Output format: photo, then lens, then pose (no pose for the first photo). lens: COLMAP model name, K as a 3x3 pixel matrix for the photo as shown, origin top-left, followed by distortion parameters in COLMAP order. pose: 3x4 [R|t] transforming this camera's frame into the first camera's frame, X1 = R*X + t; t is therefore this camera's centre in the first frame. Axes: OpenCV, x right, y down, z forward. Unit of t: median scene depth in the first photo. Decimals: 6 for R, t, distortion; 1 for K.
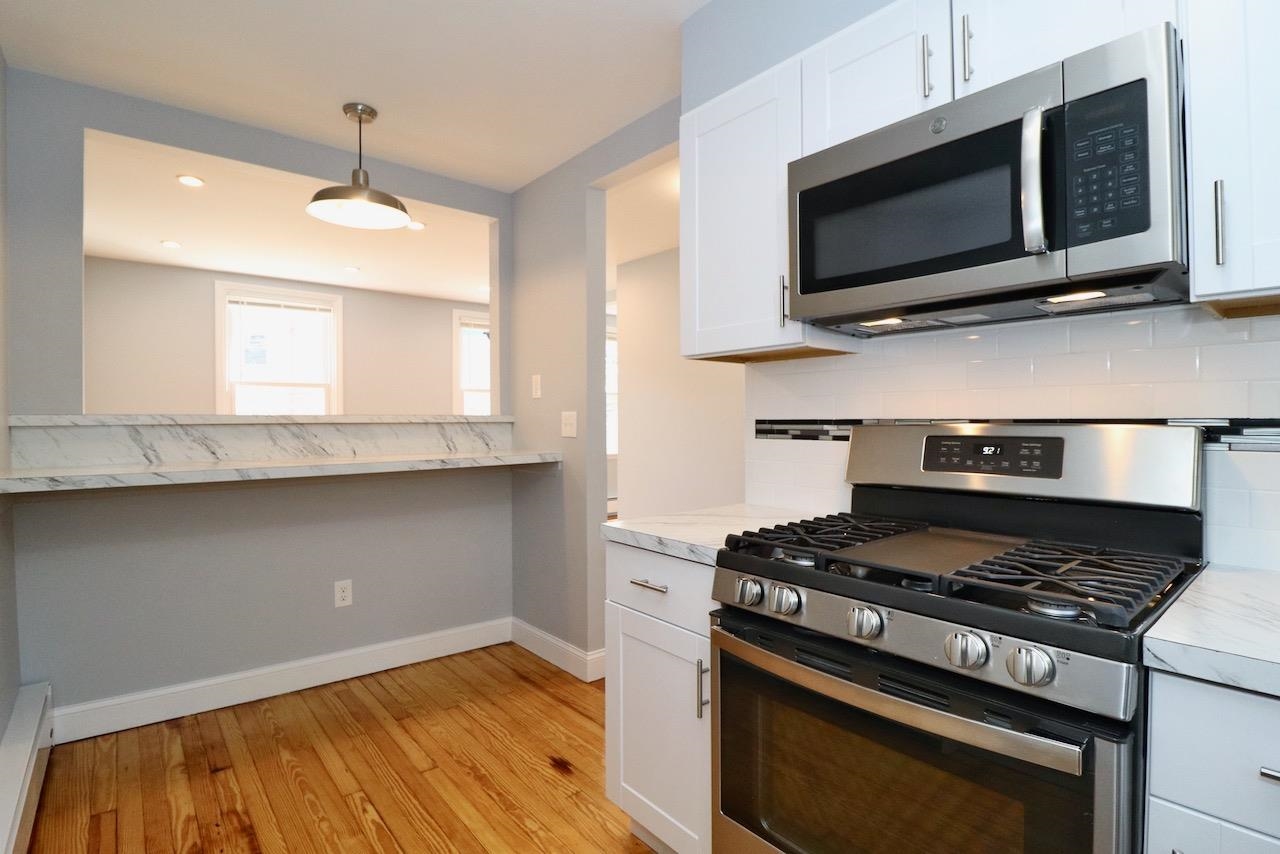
lens RADIAL K [[605.3, 0, 619.5], [0, 605.3, 415.3], [0, 0, 1]] dist [-0.007370, -0.004475]
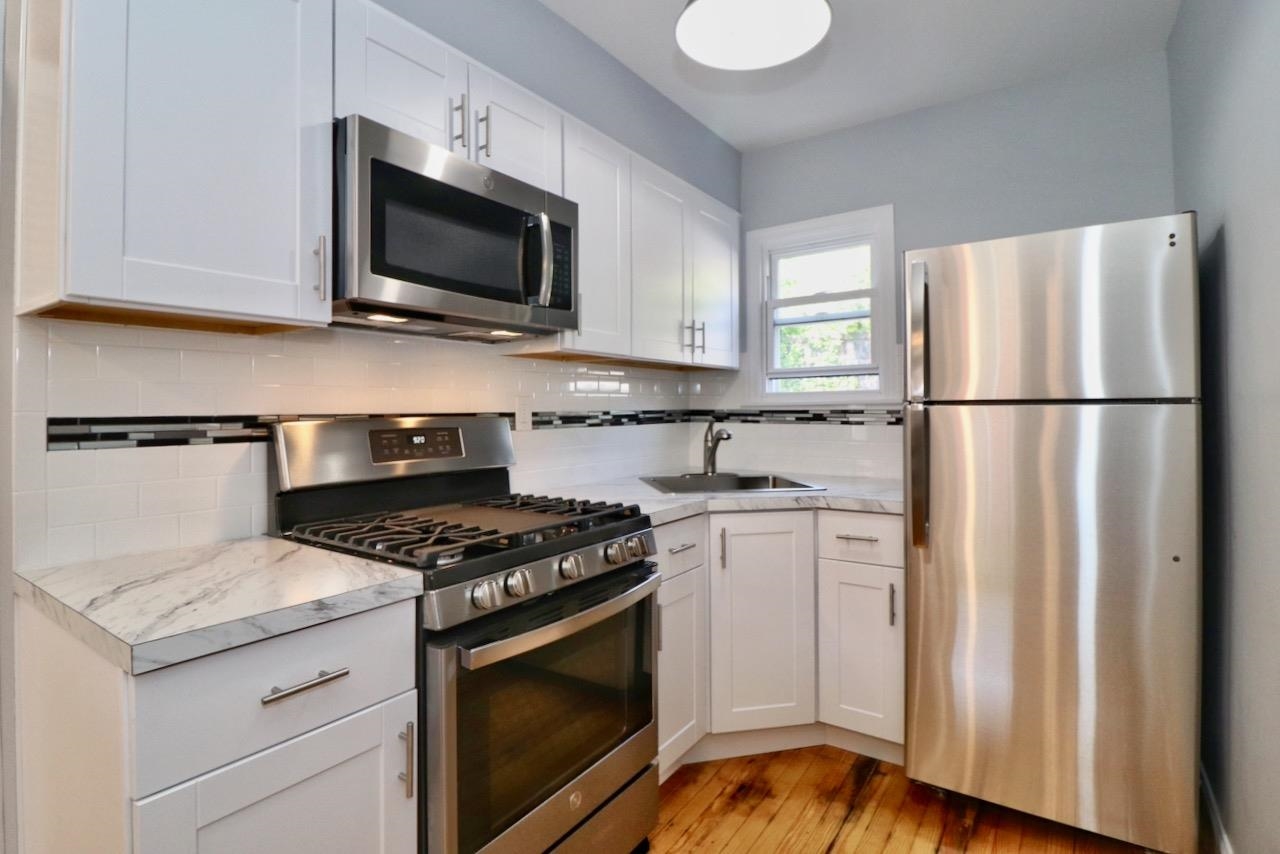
lens RADIAL K [[605.3, 0, 641.0], [0, 605.3, 420.0], [0, 0, 1]] dist [-0.007370, -0.004475]
pose [[-0.271675, -0.006457, 0.962367, -0.511733], [0.004756, 0.999956, 0.008052, 0.008396], [-0.962377, 0.006765, -0.271632, 0.689526]]
